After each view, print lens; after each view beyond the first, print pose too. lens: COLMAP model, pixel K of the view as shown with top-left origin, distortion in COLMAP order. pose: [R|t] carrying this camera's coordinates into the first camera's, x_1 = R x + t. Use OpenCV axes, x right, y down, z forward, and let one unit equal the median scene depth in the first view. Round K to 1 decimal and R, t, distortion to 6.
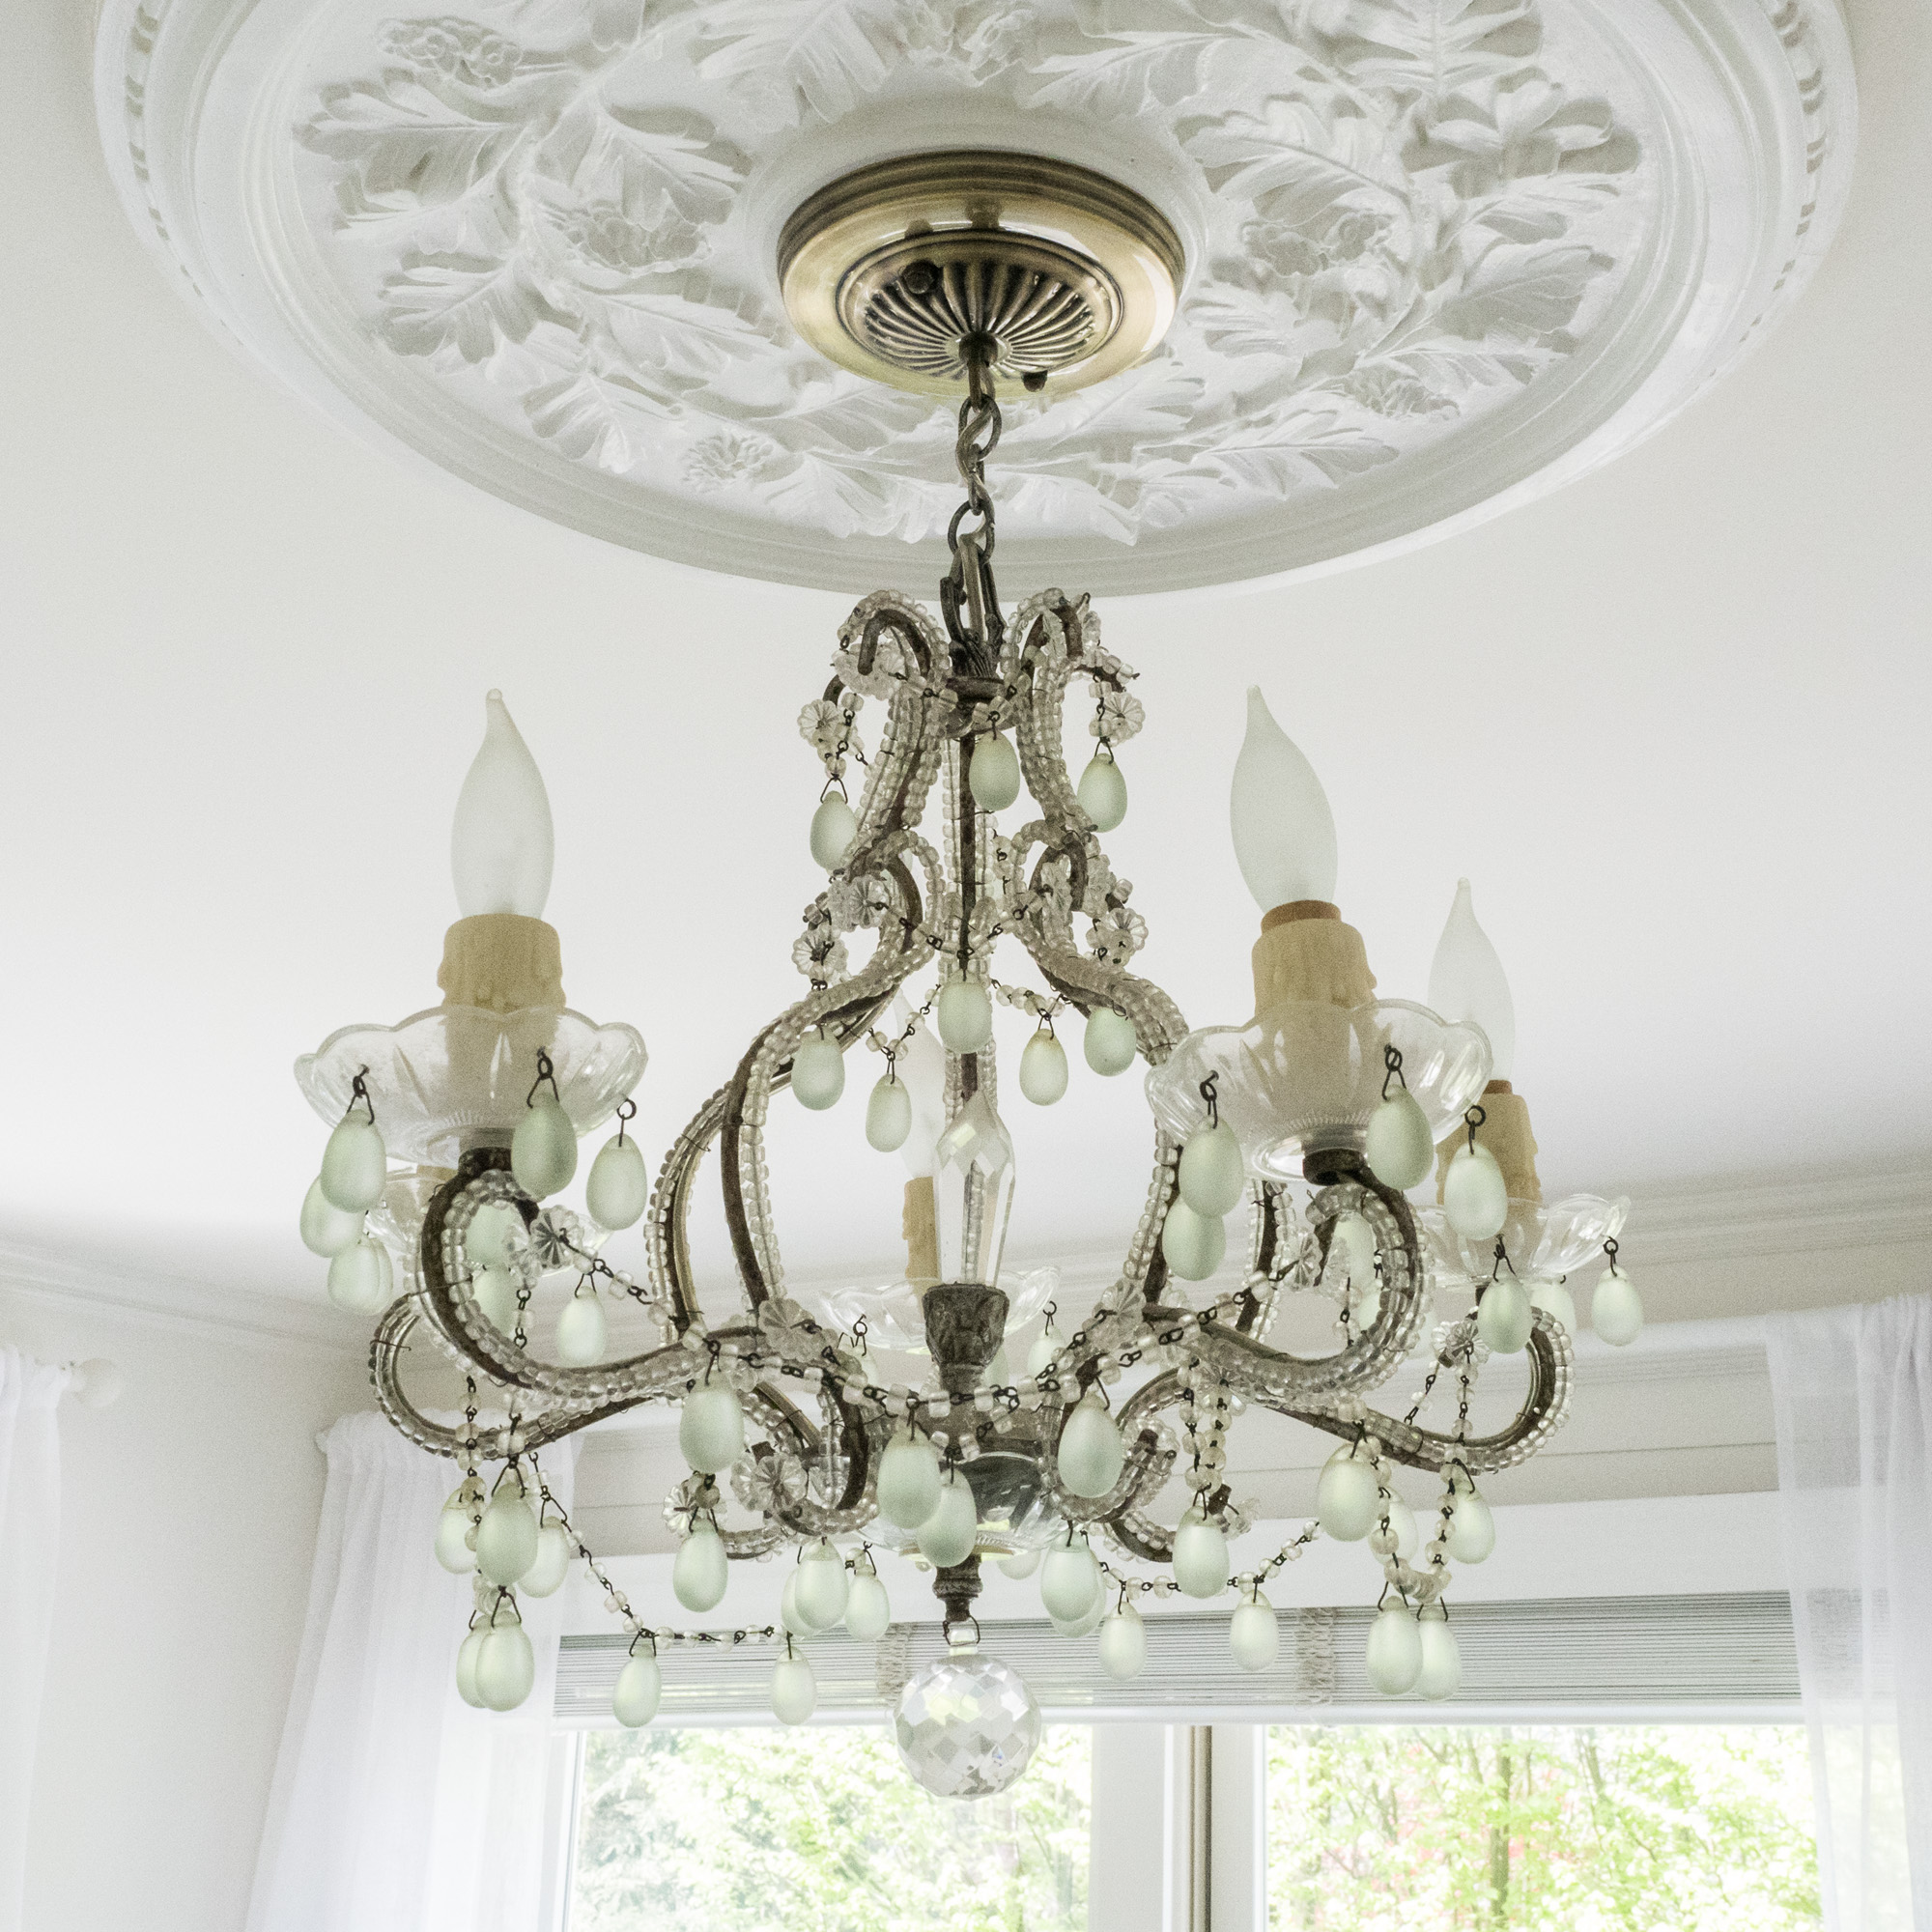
lens RADIAL K [[2331.4, 0, 962.2], [0, 2331.4, 969.4], [0, 0, 1]] dist [-0.000825, 0.000000]
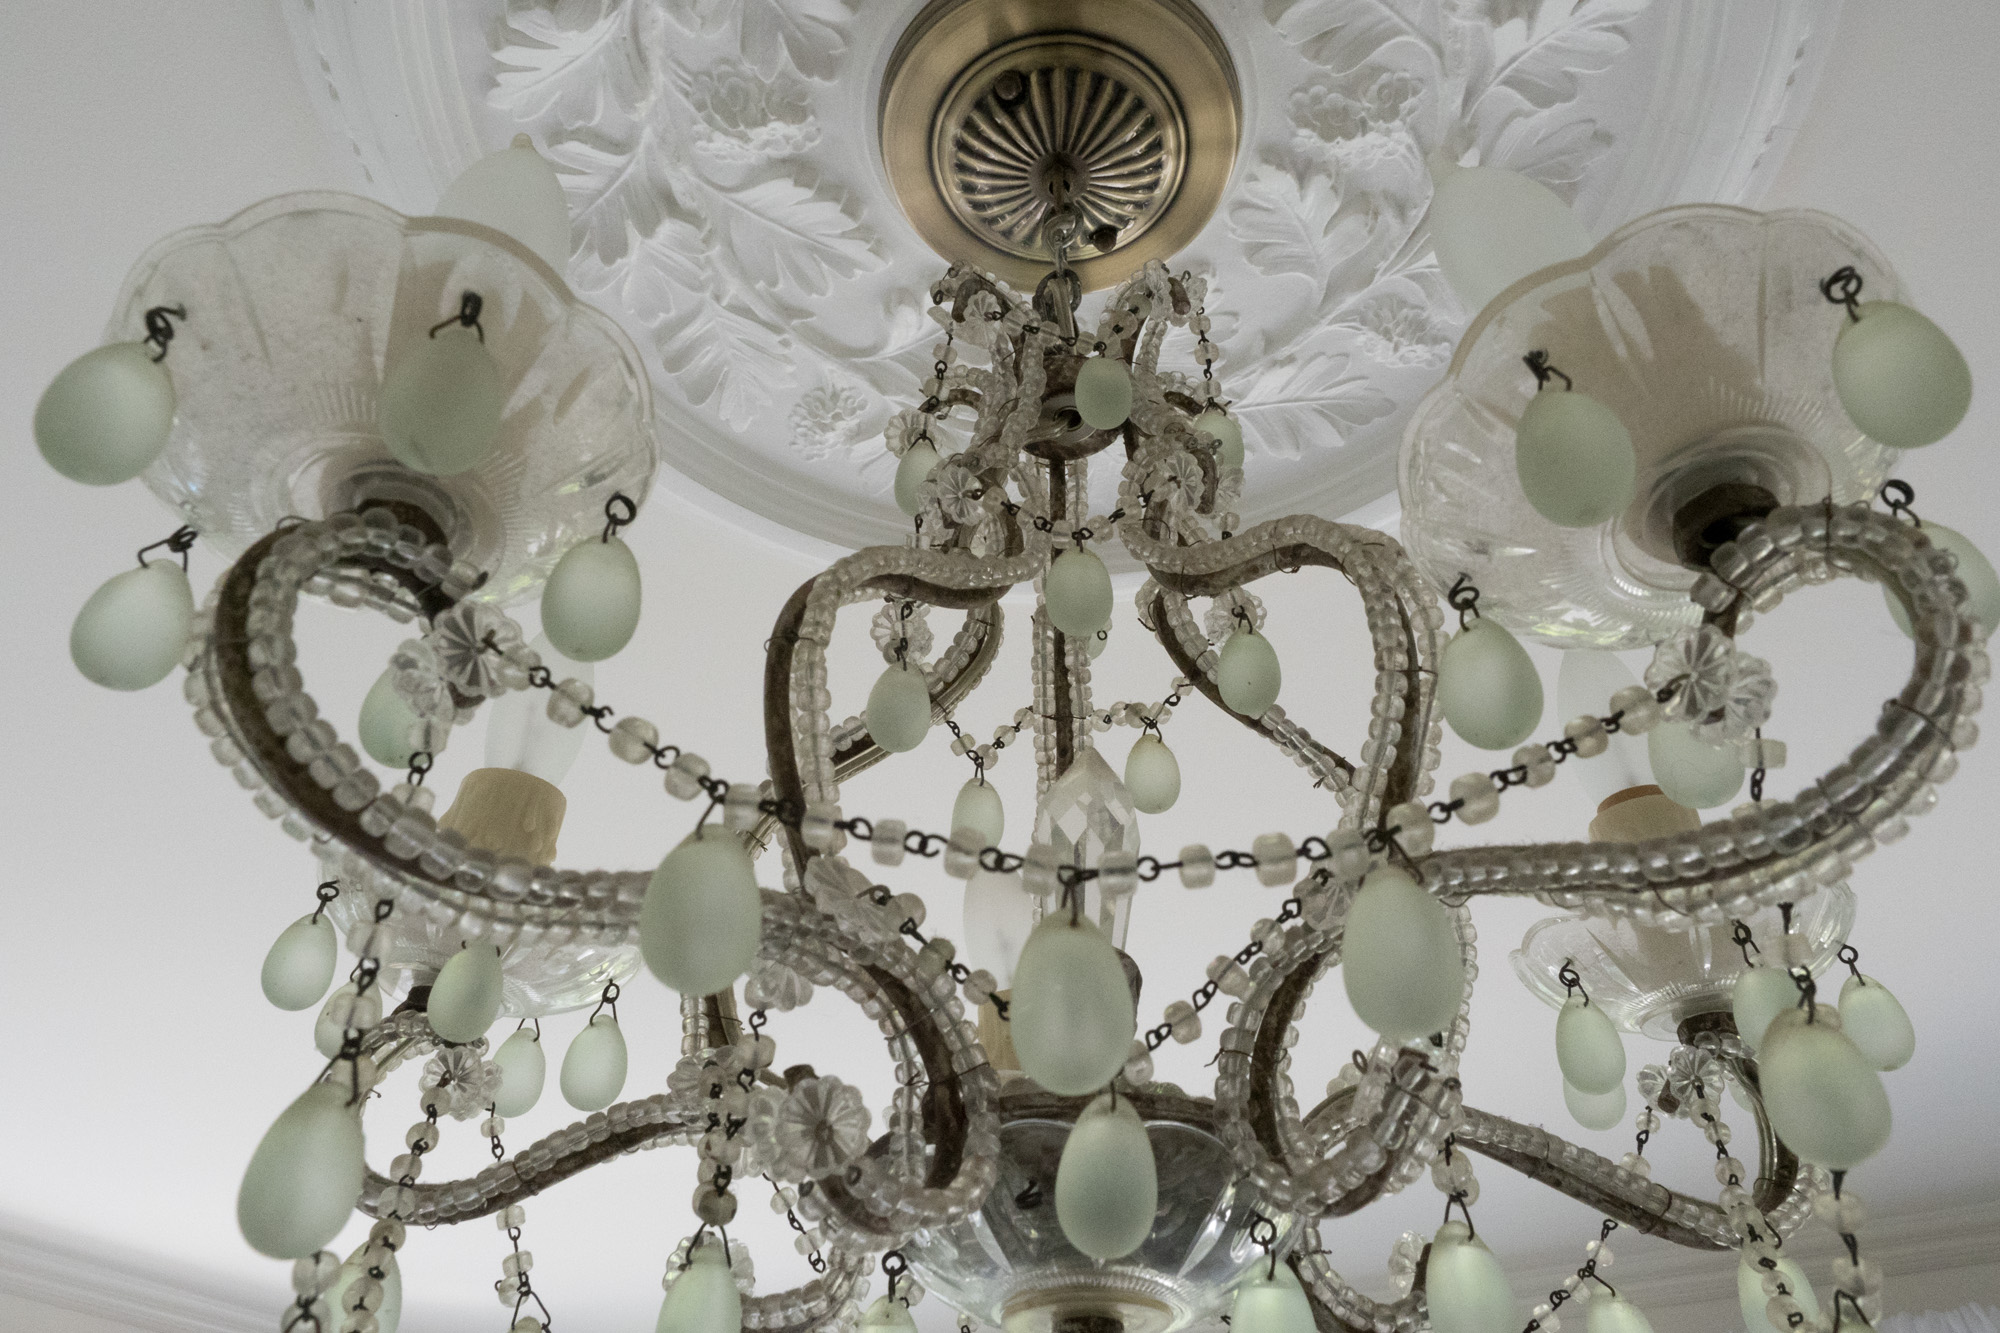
lens RADIAL K [[1409.1, 0, 999.8], [0, 1409.1, 661.7], [0, 0, 1]] dist [-0.022266, 0.000647]
pose [[0.999844, 0.008622, 0.015389, -0.031744], [-0.002971, 0.942248, -0.334904, 0.184702], [-0.017388, 0.334806, 0.942127, 0.492617]]
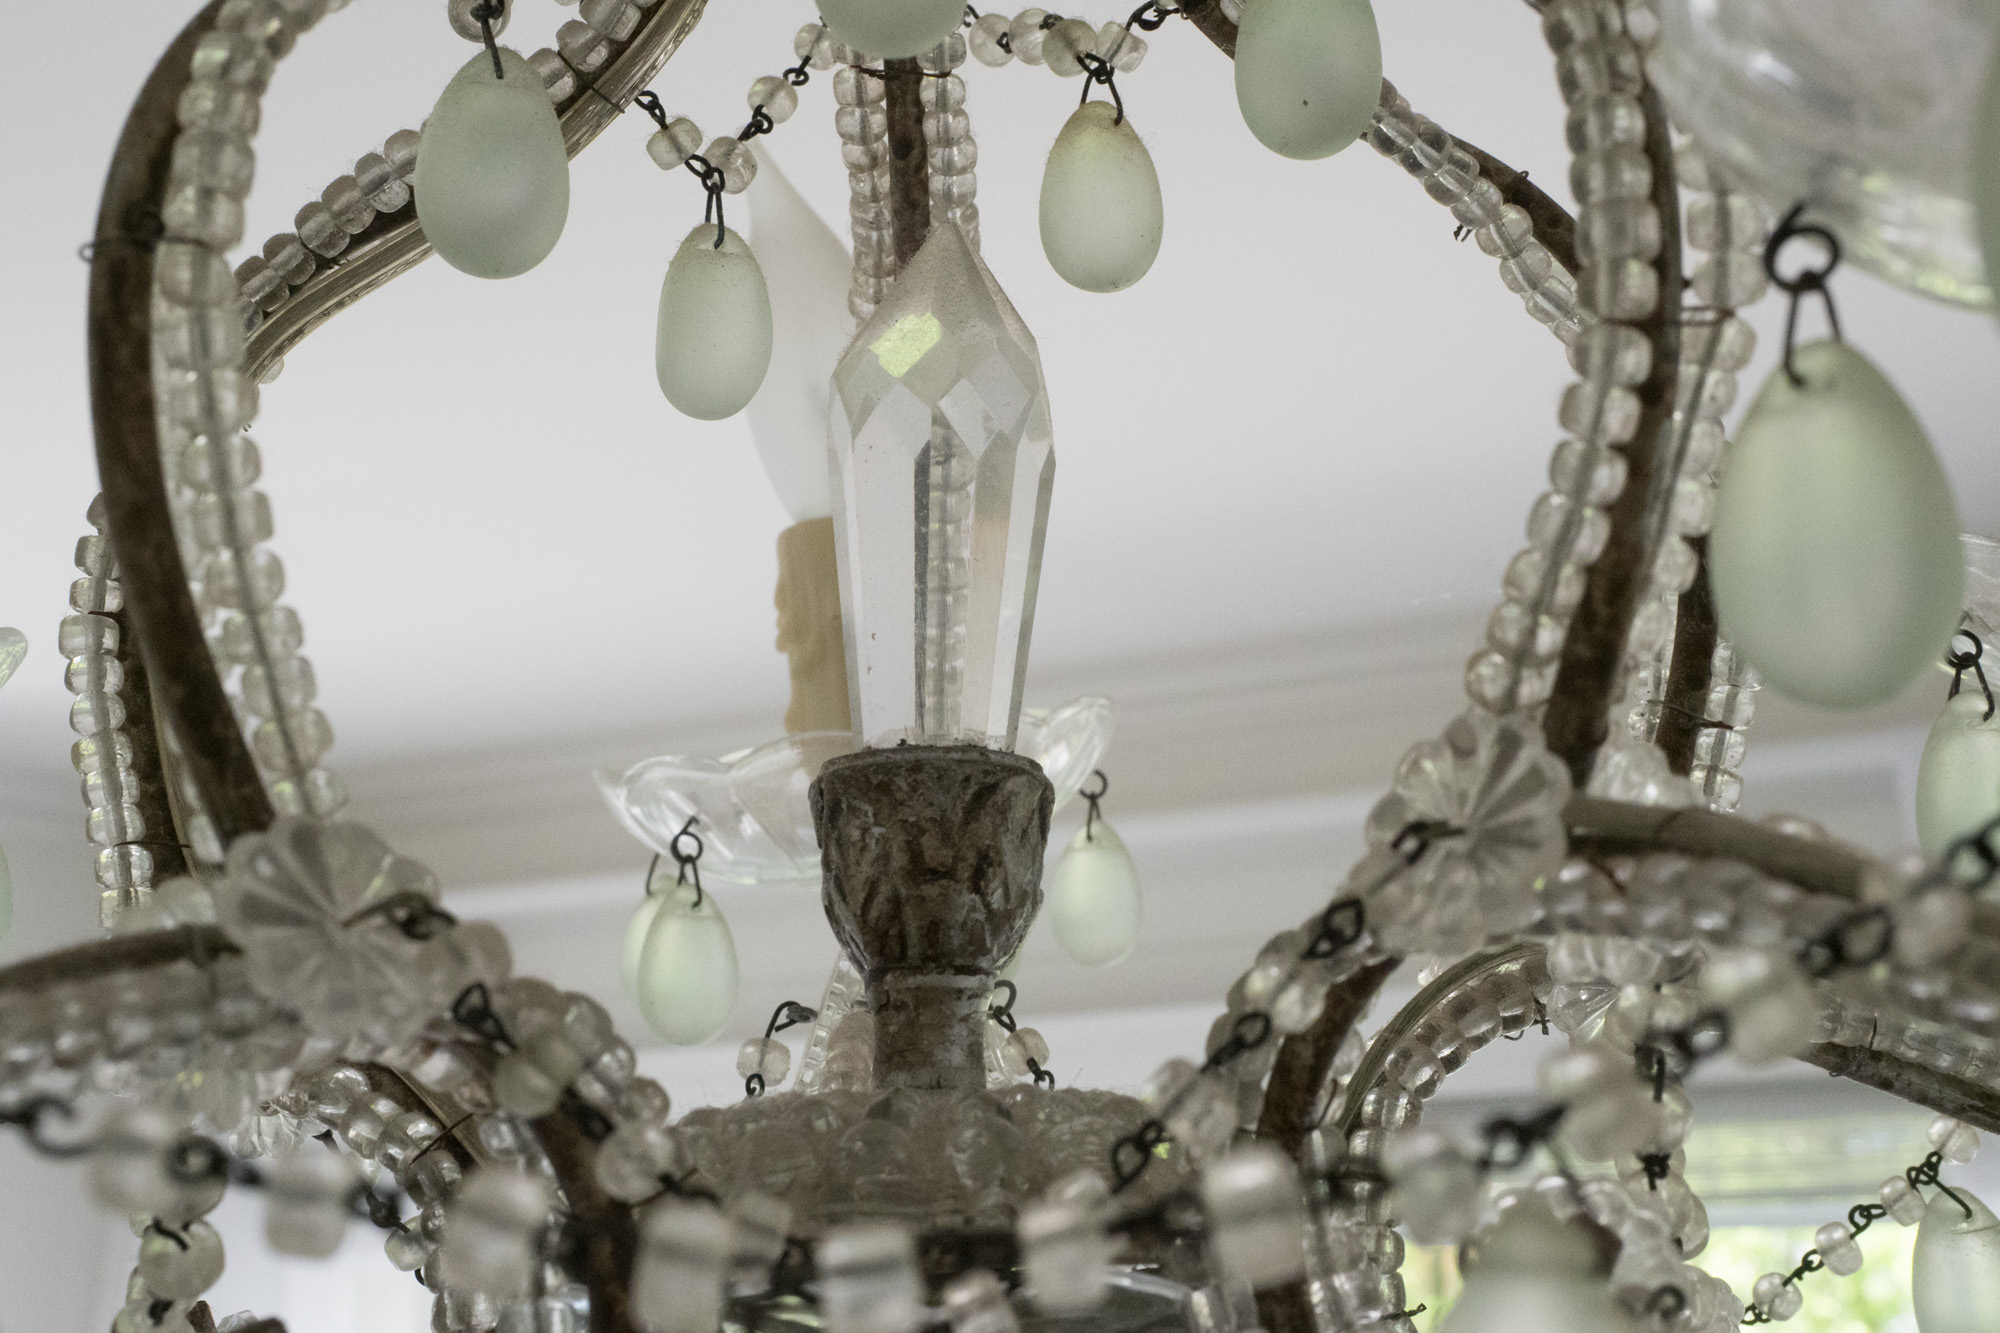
lens RADIAL K [[2677.3, 0, 1007.2], [0, 2677.3, 655.5], [0, 0, 1]] dist [0.025000, 0.000000]
pose [[0.998283, -0.036581, 0.045740, -0.004562], [0.031543, 0.993825, 0.106385, 0.072024], [-0.049349, -0.104759, 0.993272, 0.548678]]
